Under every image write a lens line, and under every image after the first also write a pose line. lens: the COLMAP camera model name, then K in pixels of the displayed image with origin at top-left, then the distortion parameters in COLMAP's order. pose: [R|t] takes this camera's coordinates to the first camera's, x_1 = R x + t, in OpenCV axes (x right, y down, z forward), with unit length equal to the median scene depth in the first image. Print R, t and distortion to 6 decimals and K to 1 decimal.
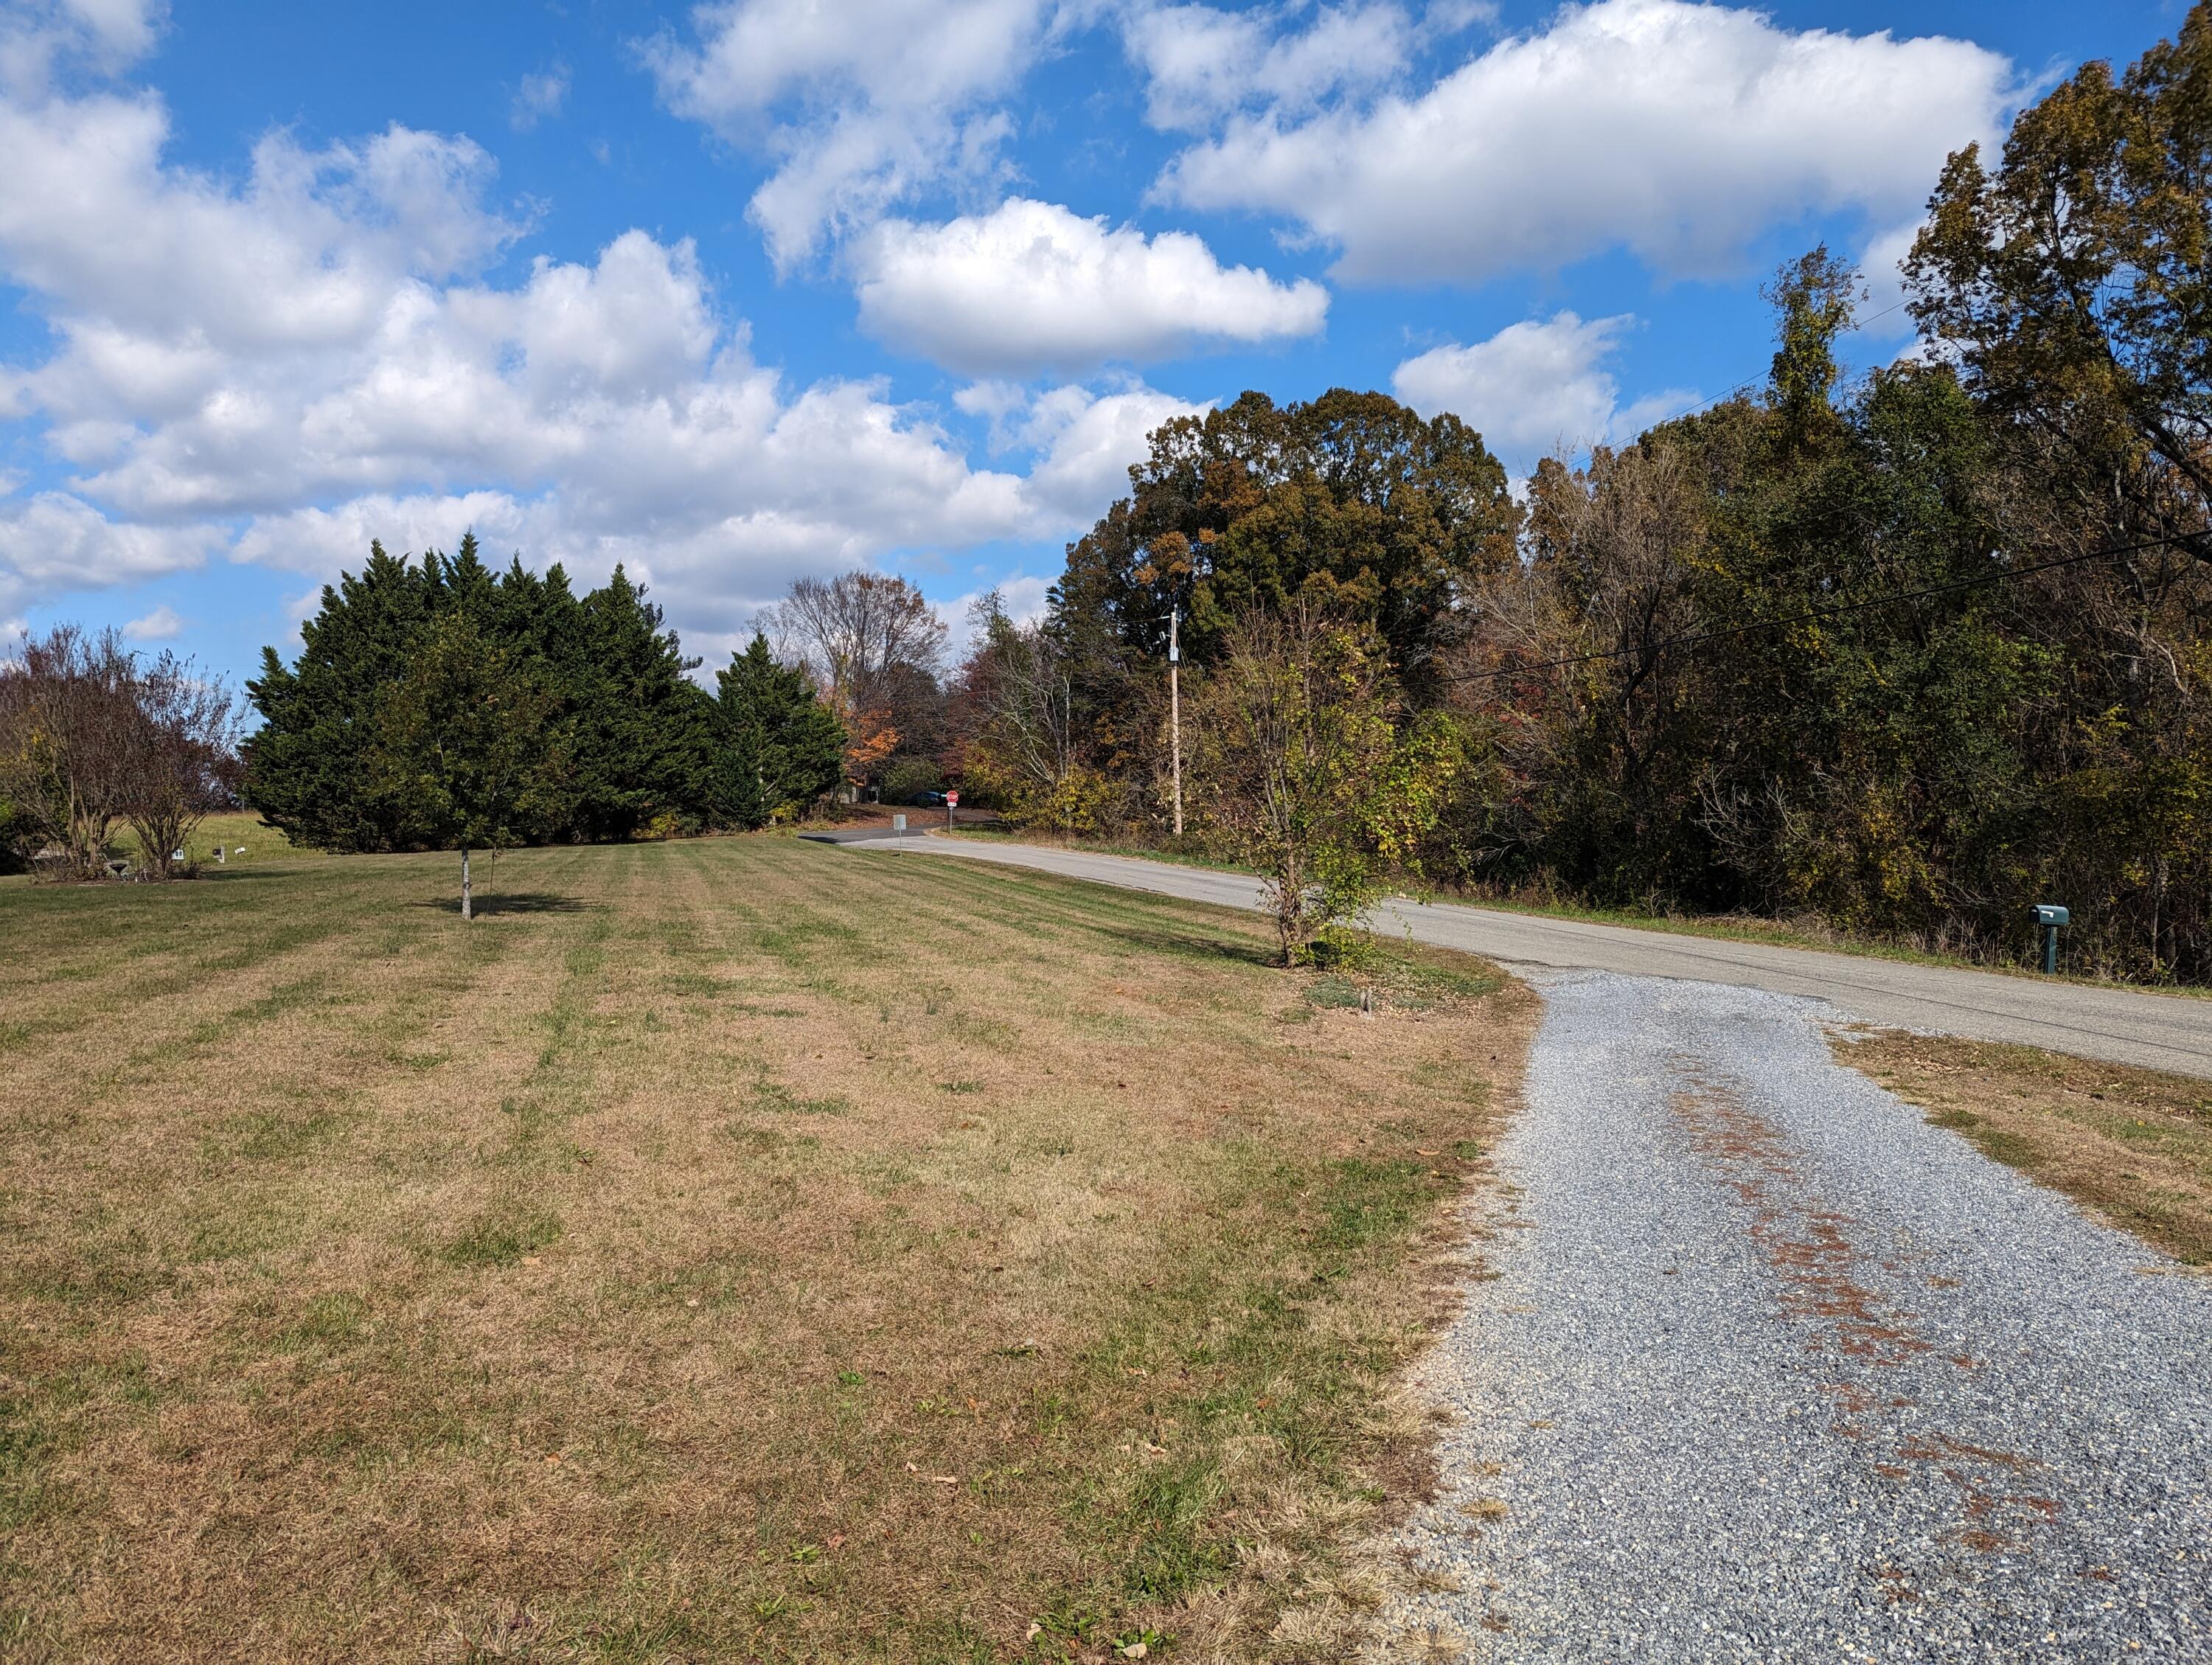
lens RADIAL K [[1526.9, 0, 1106.0], [0, 1526.9, 832.5], [0, 0, 1]] dist [0.047476, -0.045437]
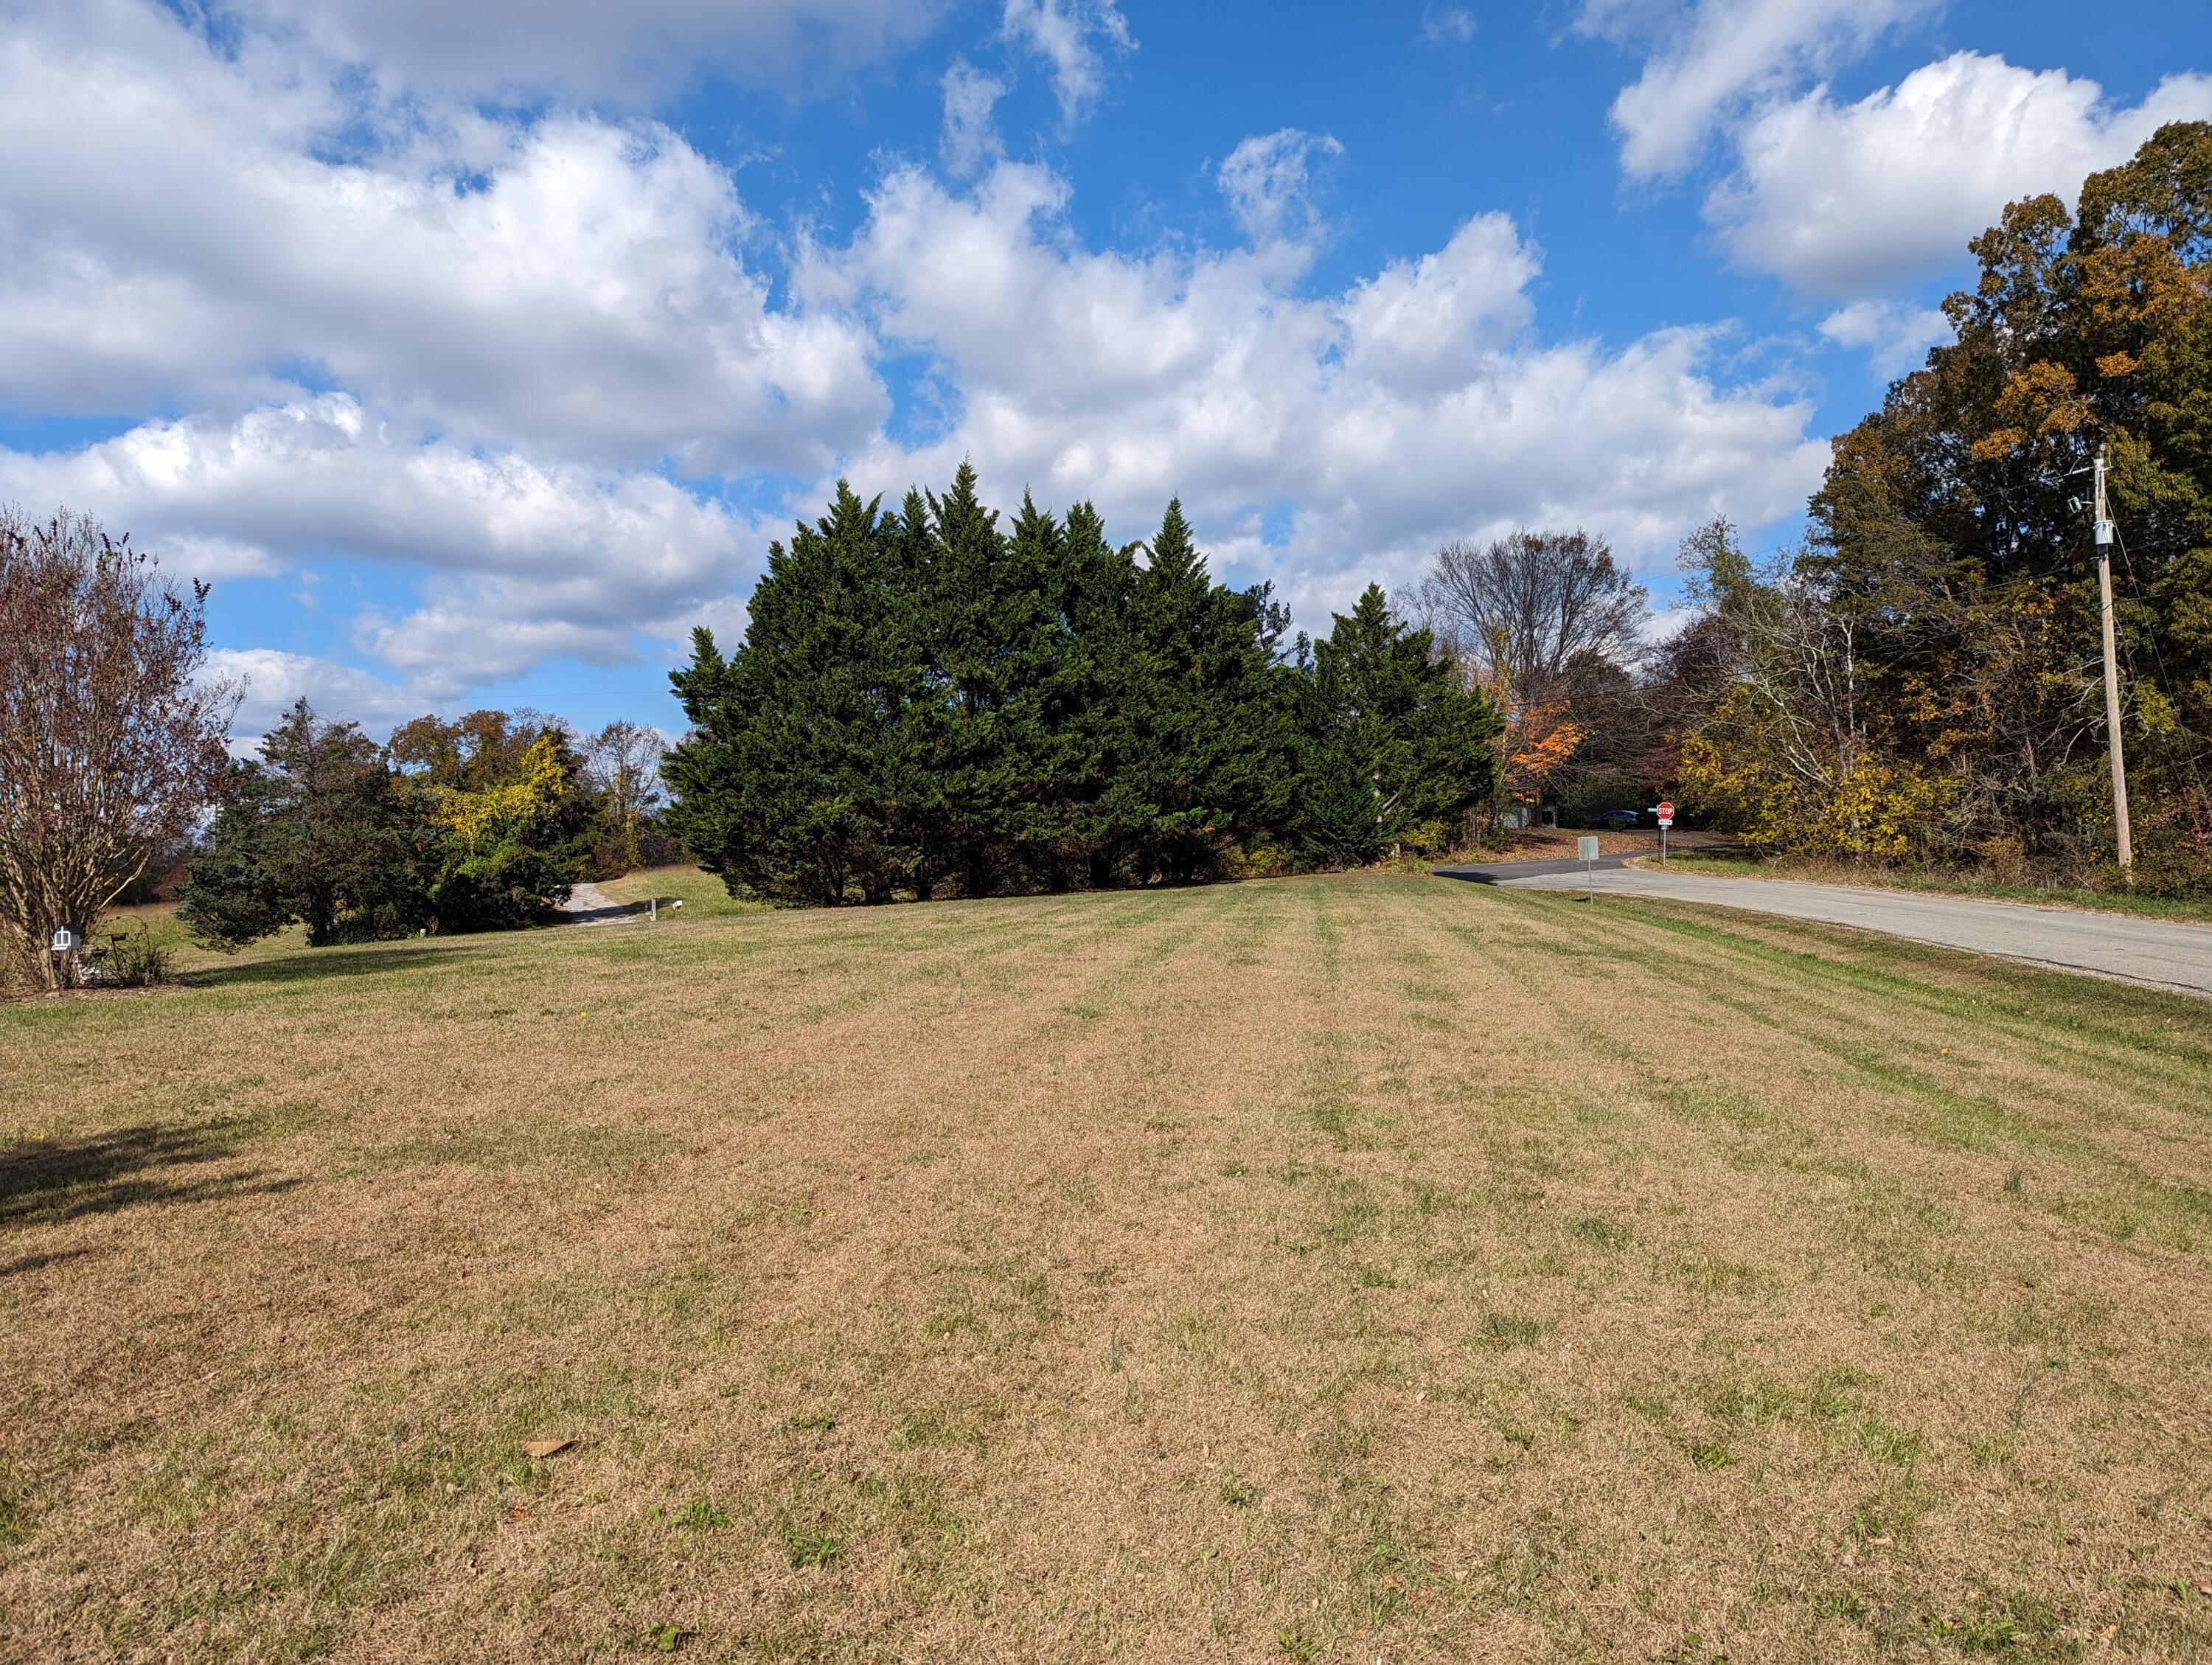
lens RADIAL K [[1526.9, 0, 1106.0], [0, 1526.9, 832.5], [0, 0, 1]] dist [0.047476, -0.045437]
pose [[0.906327, -0.026786, -0.421727, -0.044907], [0.017637, 0.999517, -0.025580, -0.000570], [0.422209, 0.015746, 0.906362, 0.318038]]
